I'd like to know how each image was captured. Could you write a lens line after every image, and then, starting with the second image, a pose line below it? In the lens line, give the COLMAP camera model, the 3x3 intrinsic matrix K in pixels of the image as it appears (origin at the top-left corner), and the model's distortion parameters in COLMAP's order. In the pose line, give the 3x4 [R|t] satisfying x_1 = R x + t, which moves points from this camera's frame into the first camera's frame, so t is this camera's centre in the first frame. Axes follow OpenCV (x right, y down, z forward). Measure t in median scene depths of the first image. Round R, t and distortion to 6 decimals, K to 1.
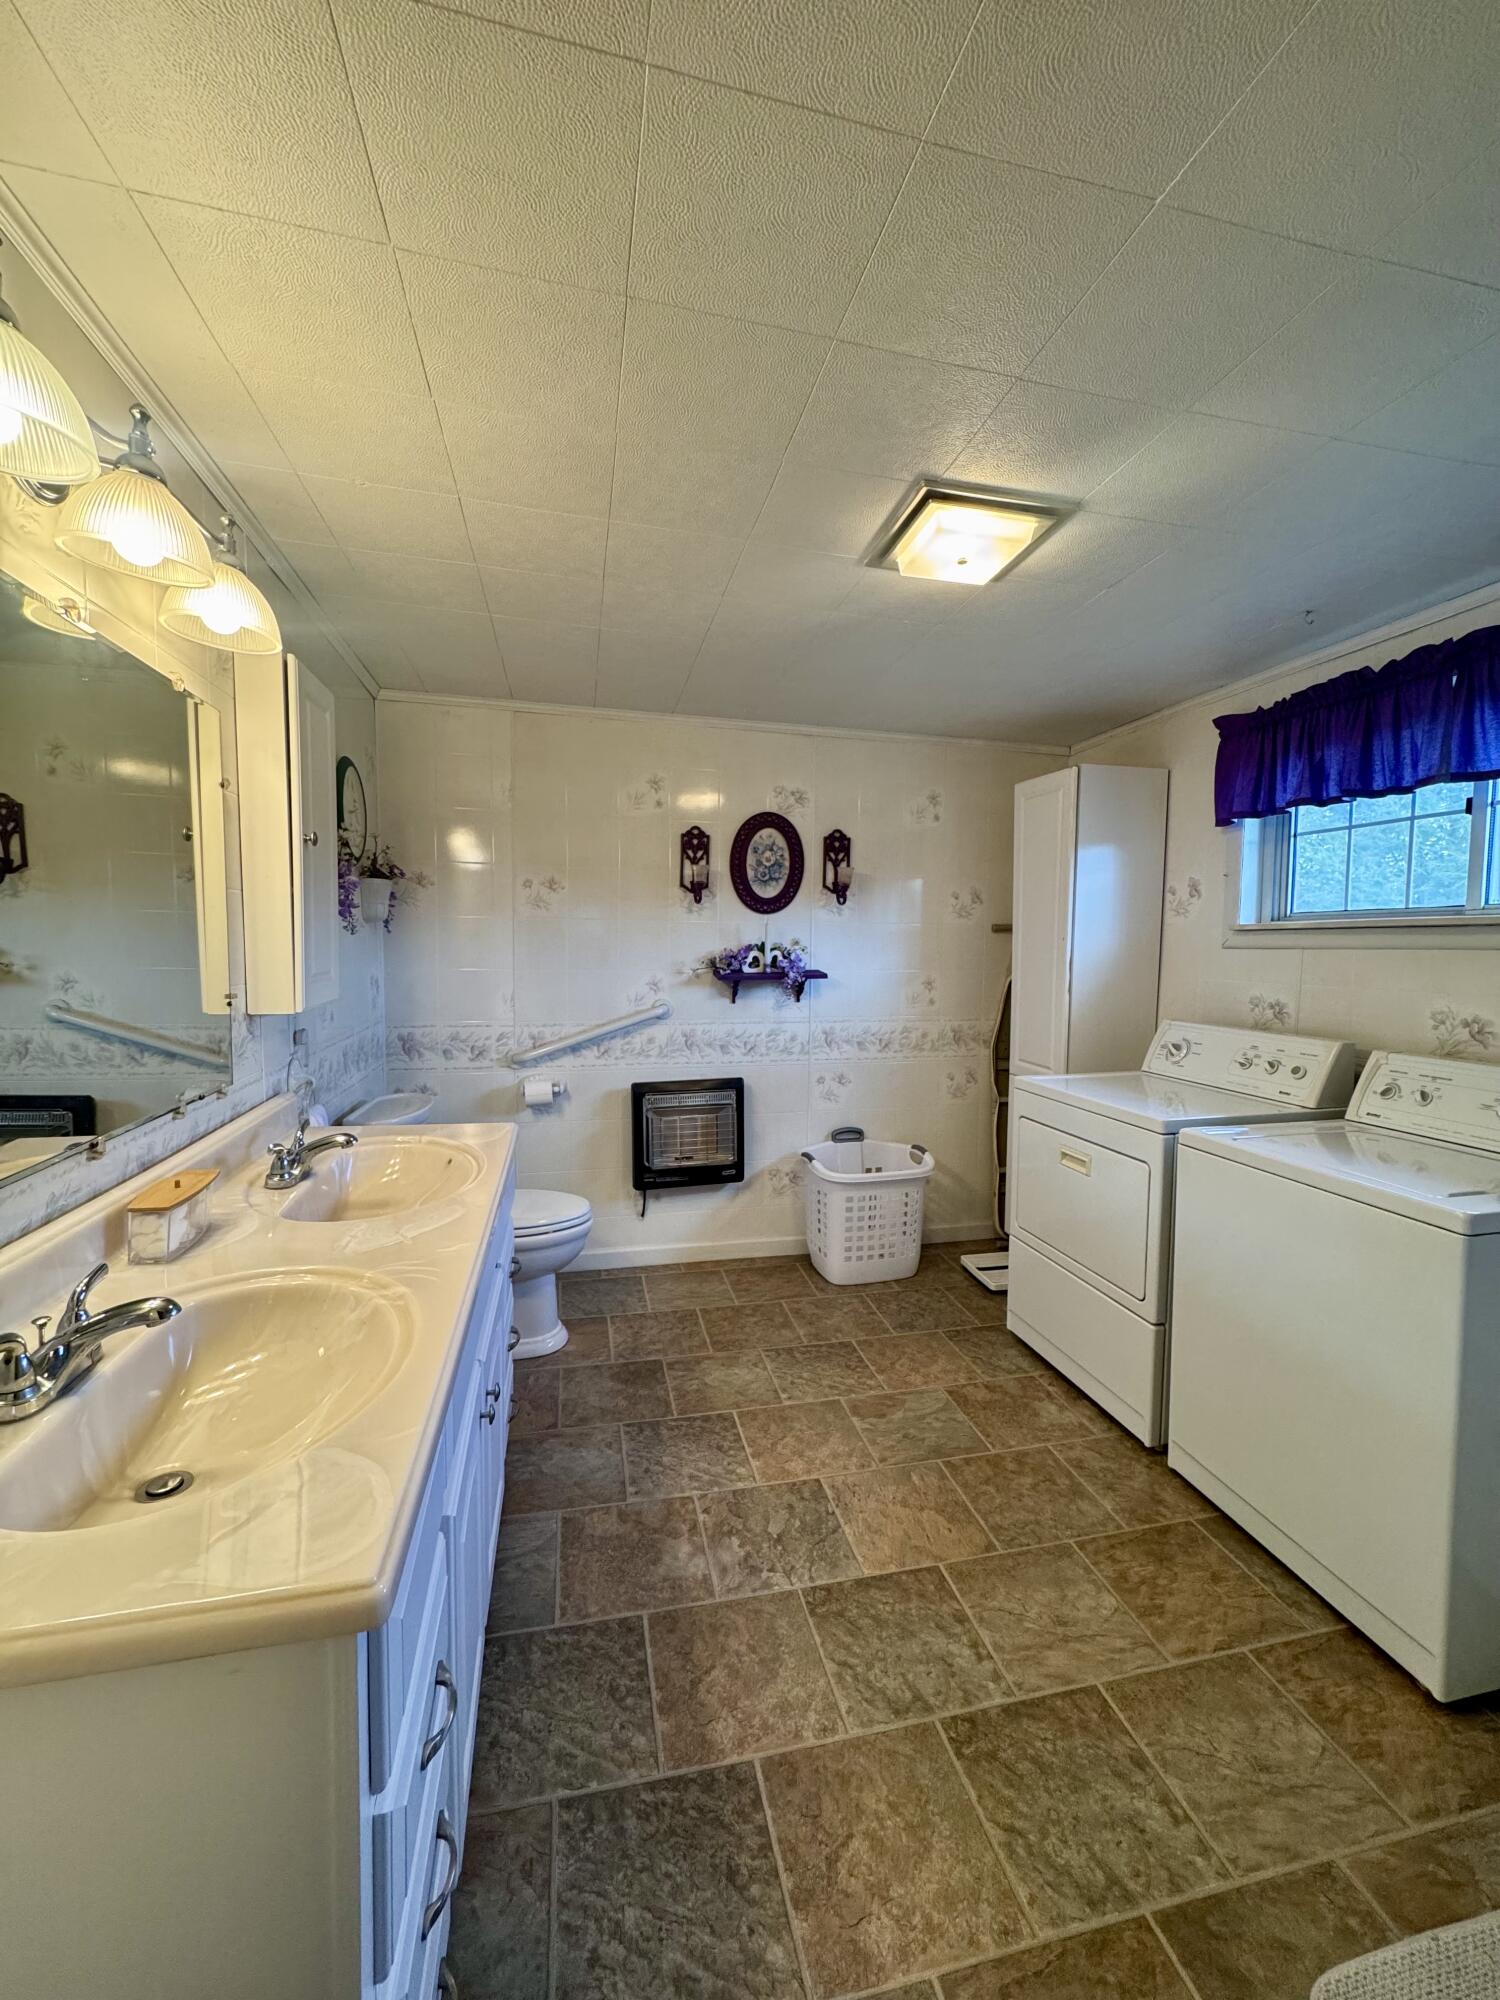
lens RADIAL K [[794.7, 0, 750.0], [0, 794.7, 1000.0], [0, 0, 1]] dist [-0.001627, -0.000211]
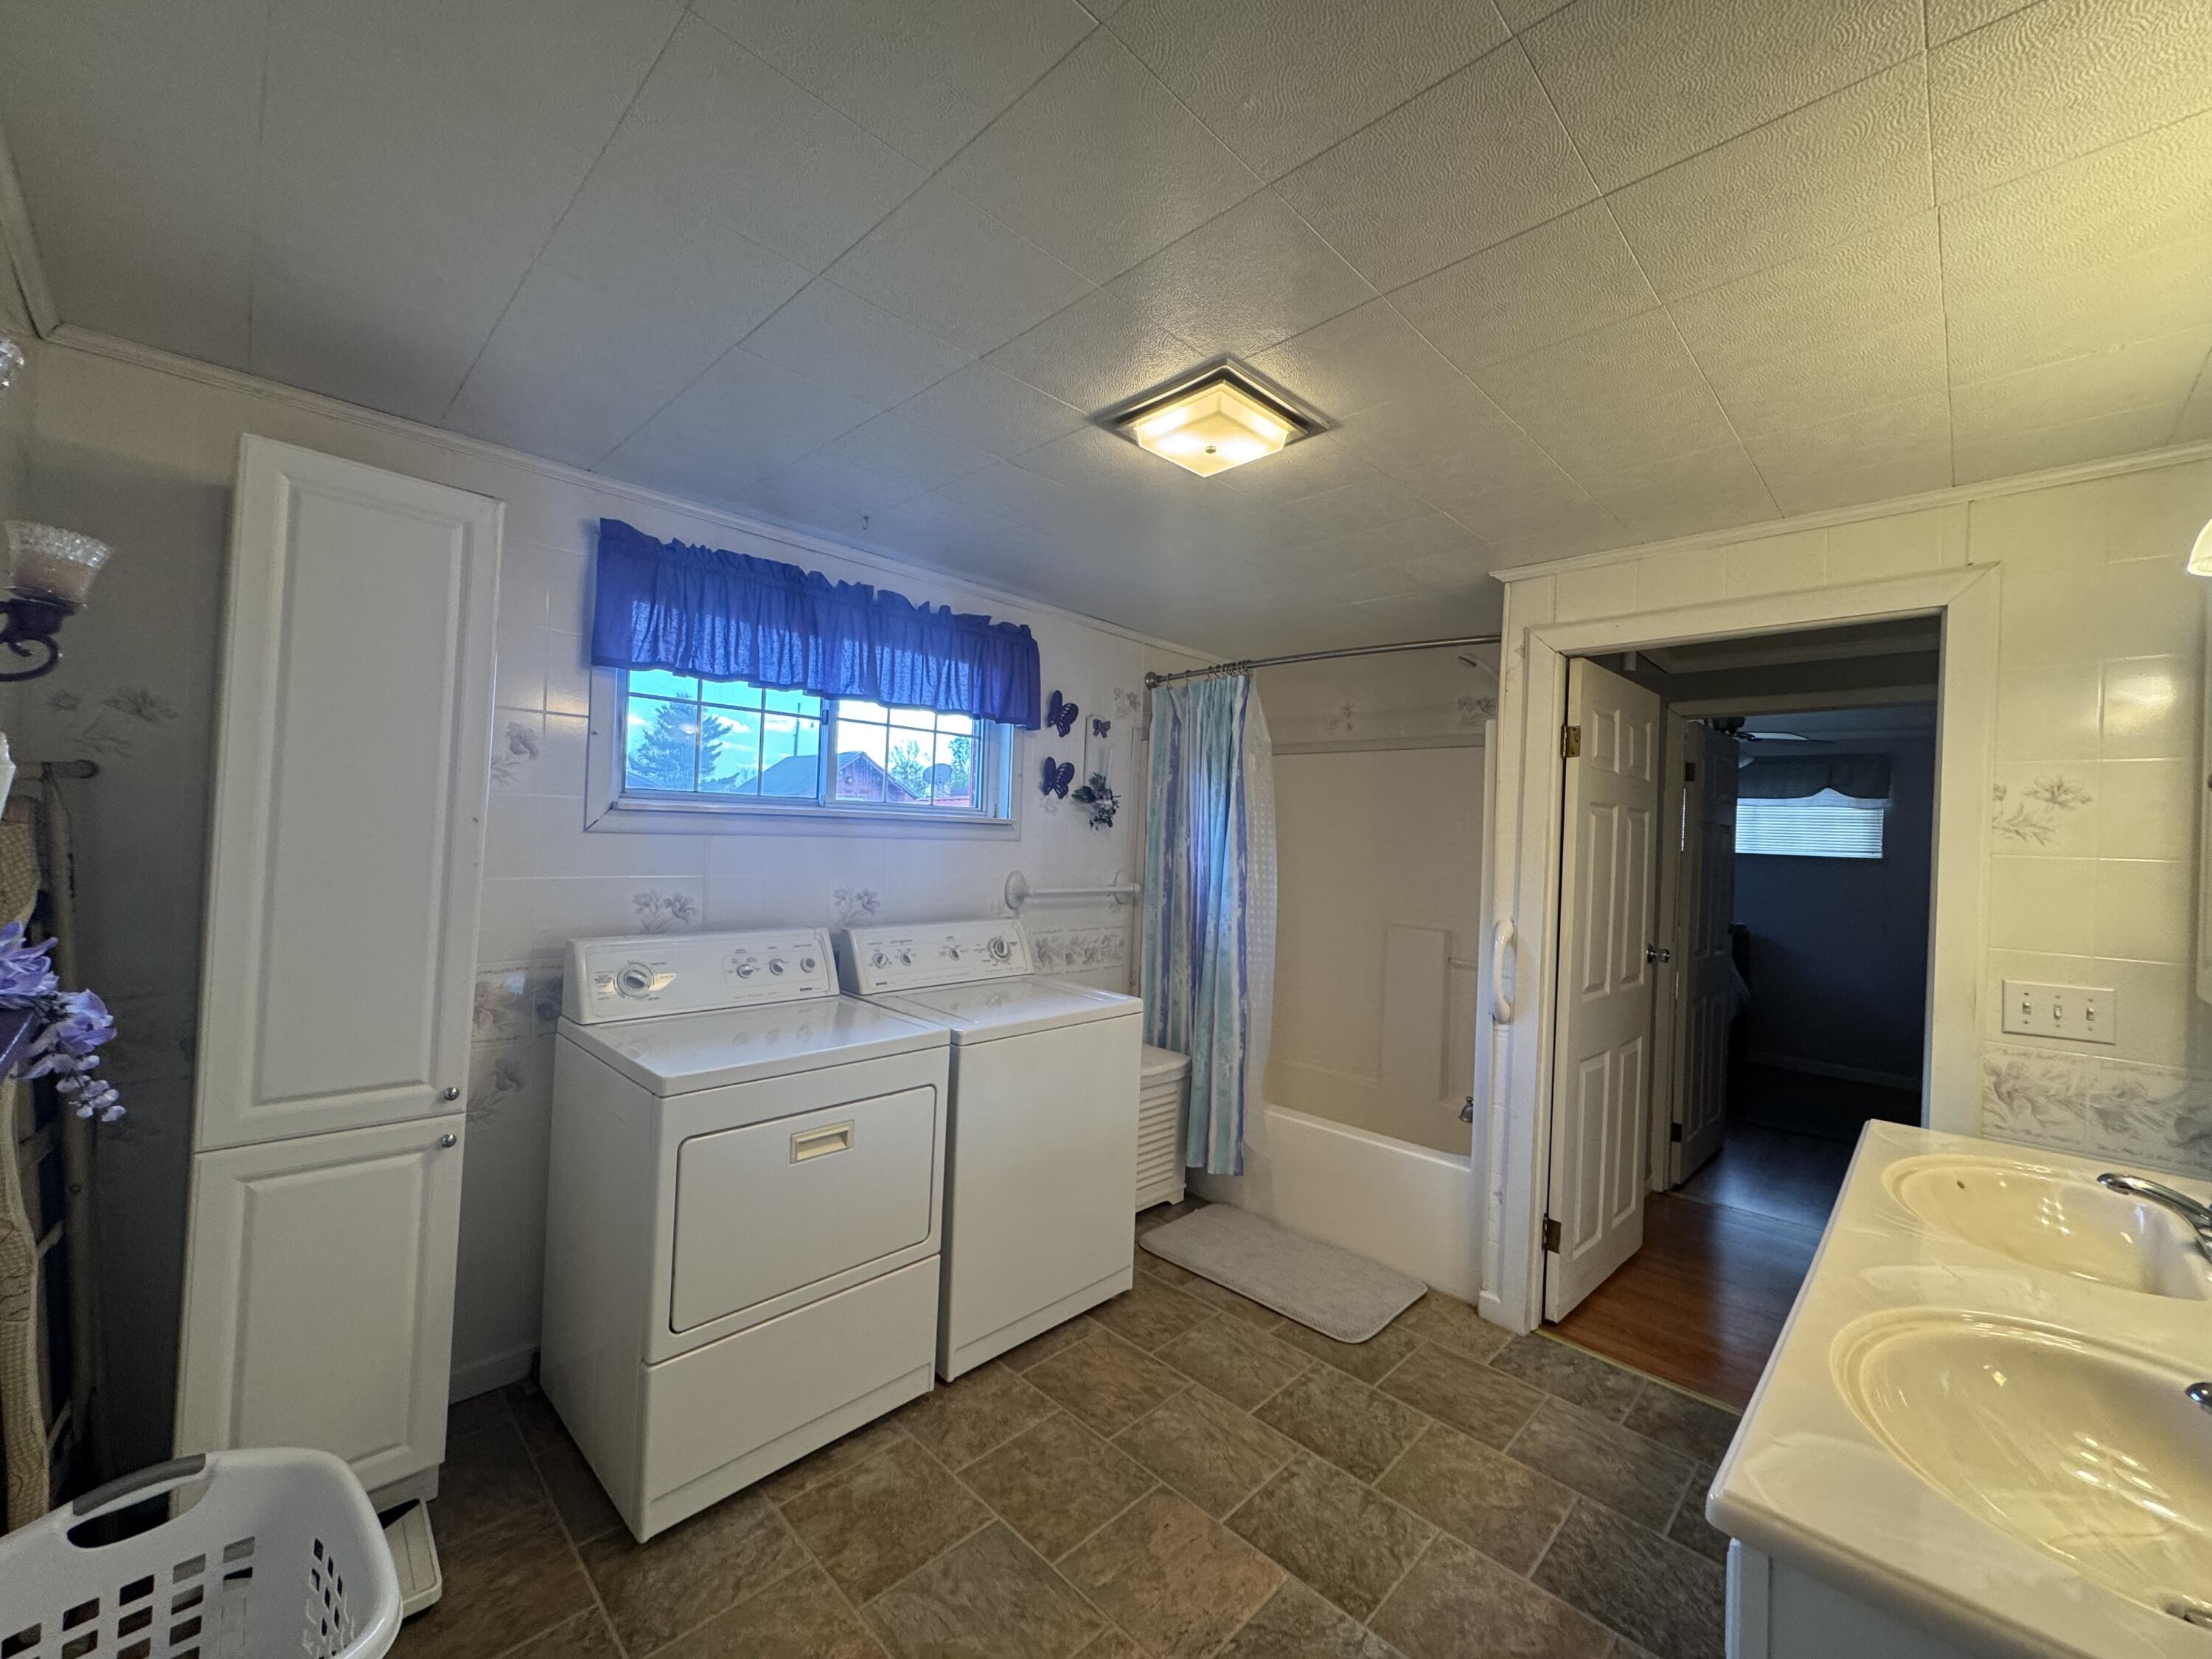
lens RADIAL K [[879.0, 0, 1102.5], [0, 879.0, 833.2], [0, 0, 1]] dist [-0.001627, -0.000211]
pose [[-0.538503, -0.035223, 0.841887, -0.512584], [0.014347, 0.998598, 0.050957, -0.151129], [-0.842501, 0.039520, -0.537243, 1.588059]]
